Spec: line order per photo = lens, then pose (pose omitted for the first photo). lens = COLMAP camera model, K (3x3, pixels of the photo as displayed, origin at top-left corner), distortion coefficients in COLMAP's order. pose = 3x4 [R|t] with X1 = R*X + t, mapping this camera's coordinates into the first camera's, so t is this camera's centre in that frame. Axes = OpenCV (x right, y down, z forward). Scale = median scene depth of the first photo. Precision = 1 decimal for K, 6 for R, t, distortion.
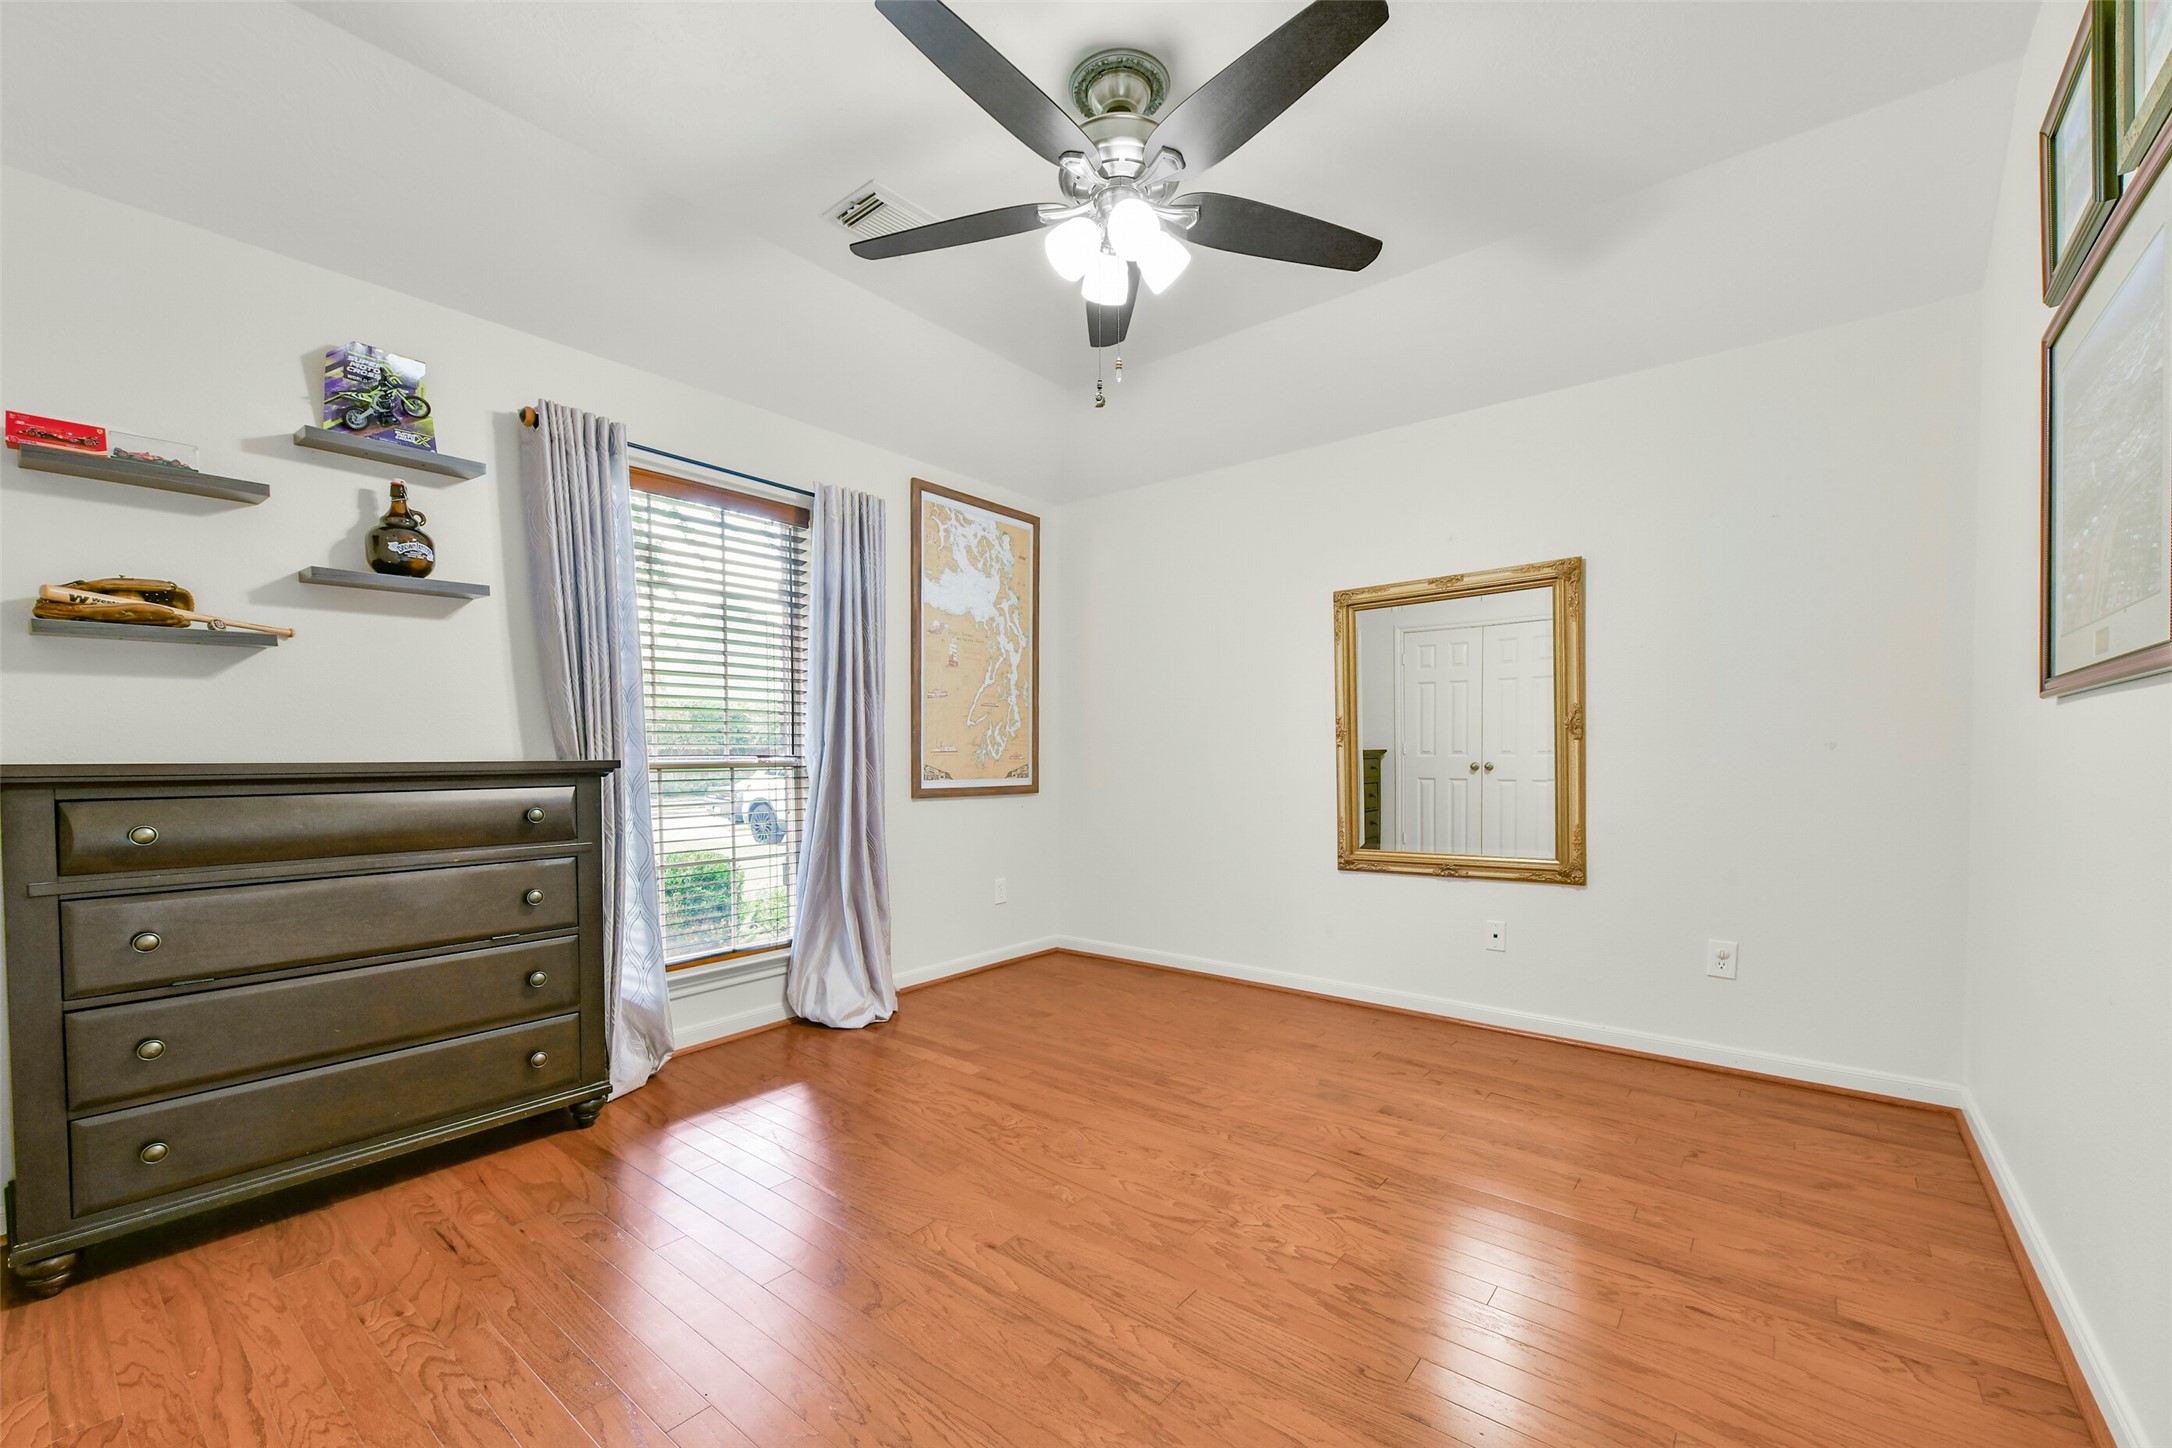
lens RADIAL K [[875.6, 0, 1093.7], [0, 875.6, 737.4], [0, 0, 1]] dist [-0.010090, 0.000132]
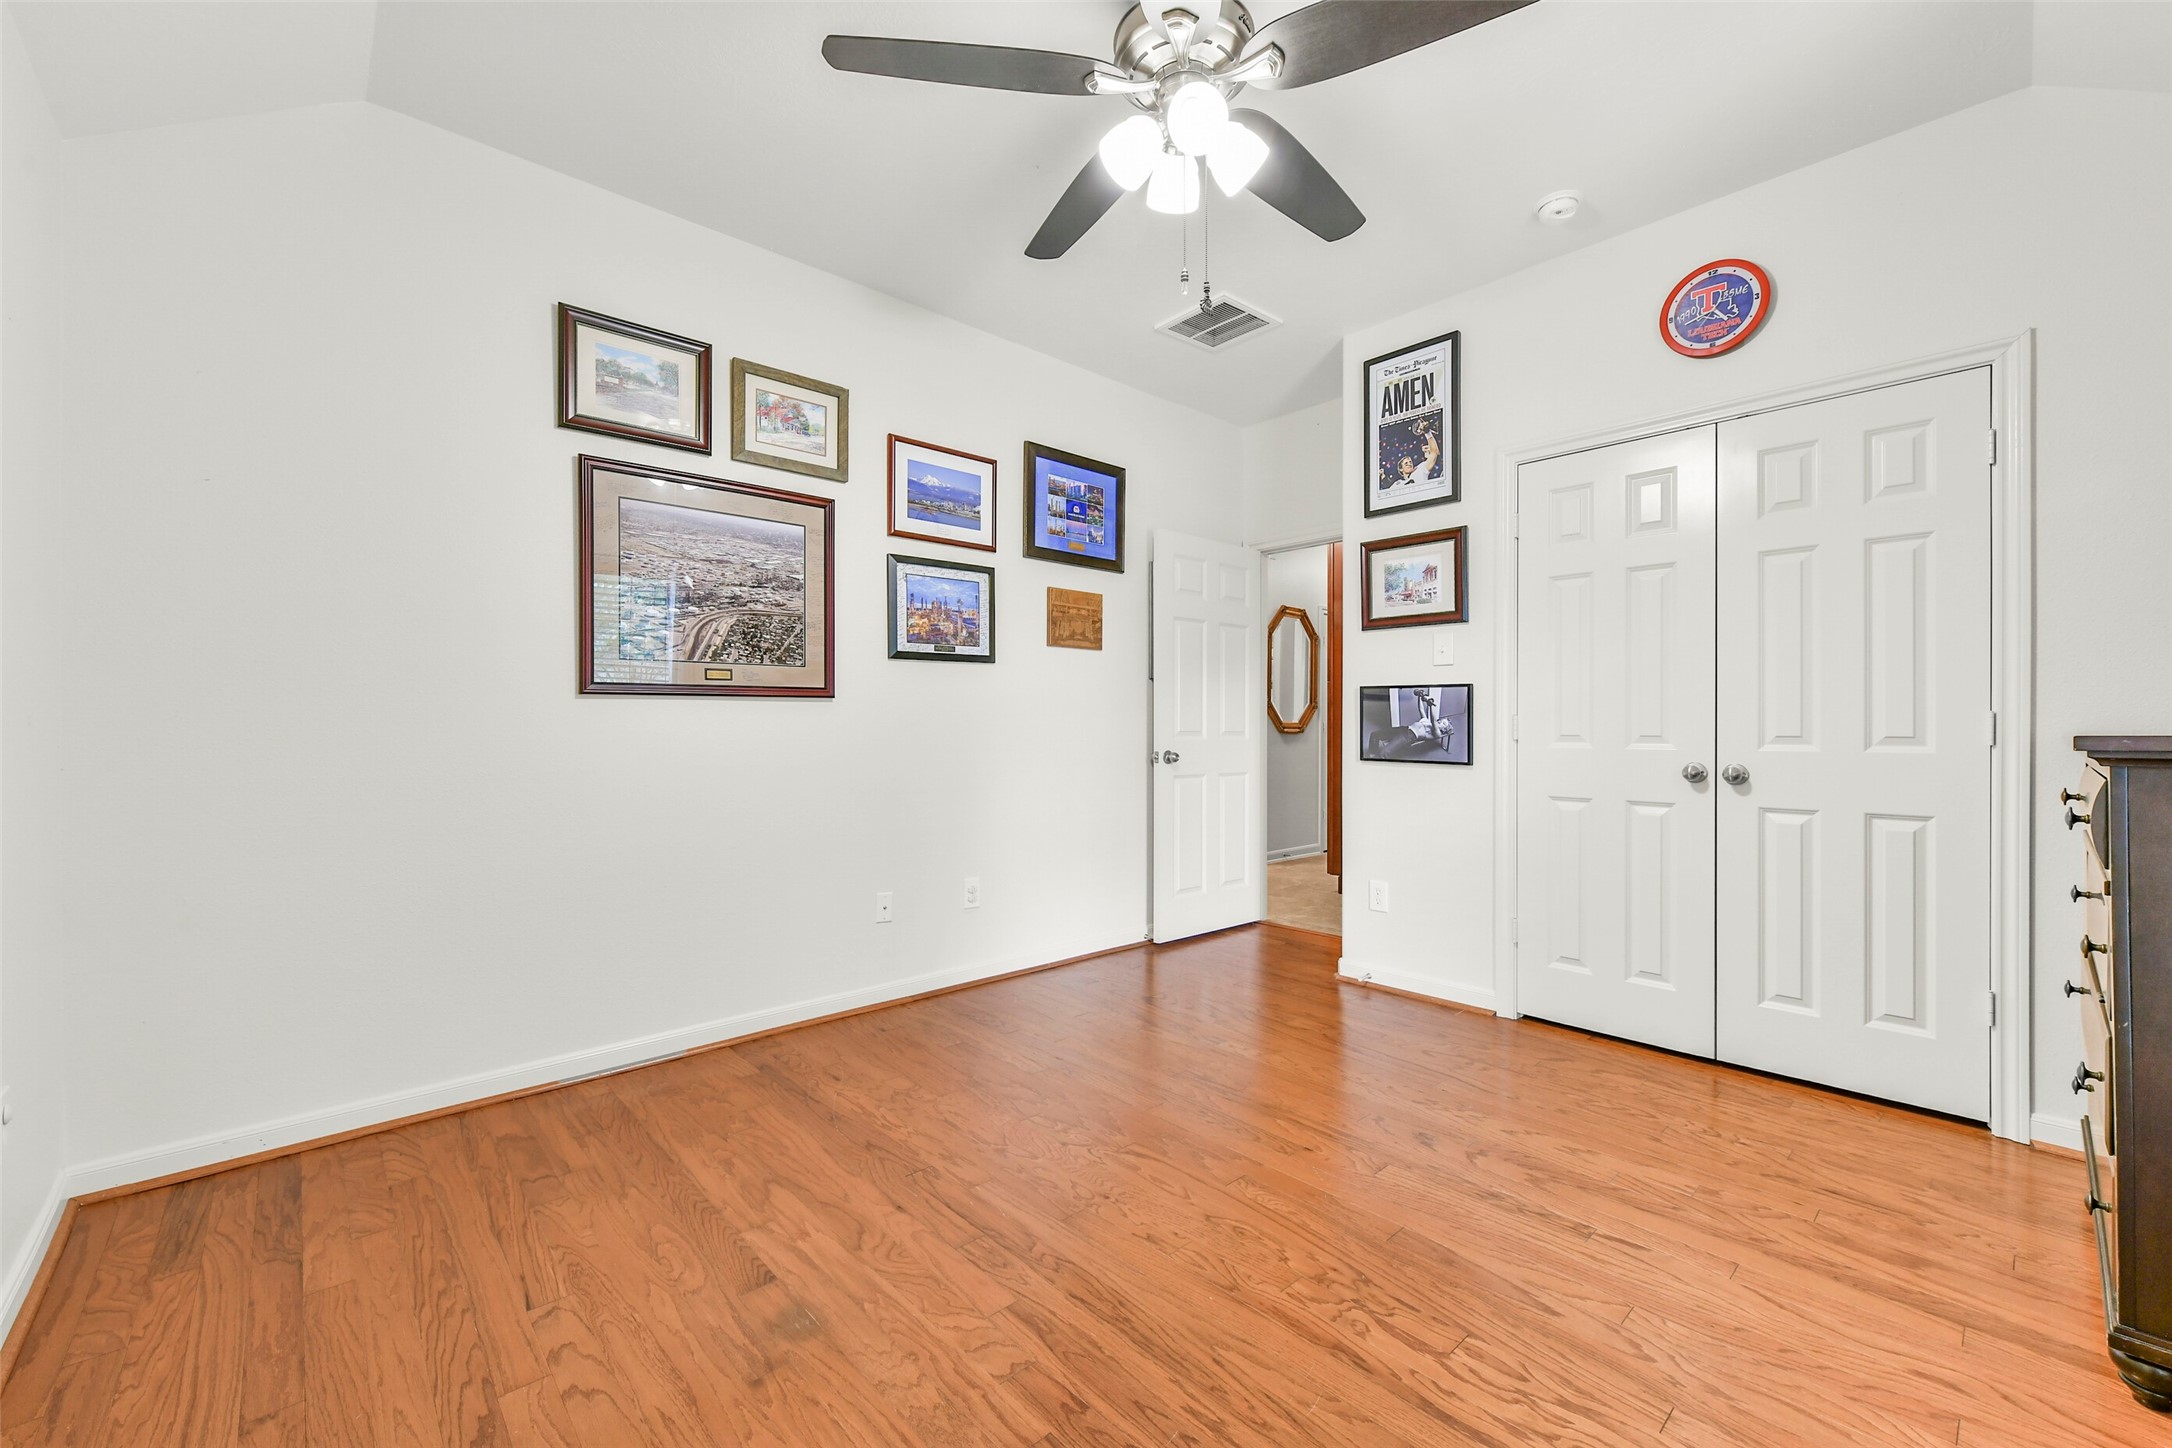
lens RADIAL K [[875.6, 0, 1093.7], [0, 875.6, 737.4], [0, 0, 1]] dist [-0.010090, 0.000132]
pose [[-0.988449, 0.000874, 0.151549, -0.008906], [0.000298, 0.999993, -0.003827, 0.029738], [-0.151551, -0.003738, -0.988442, 1.803503]]
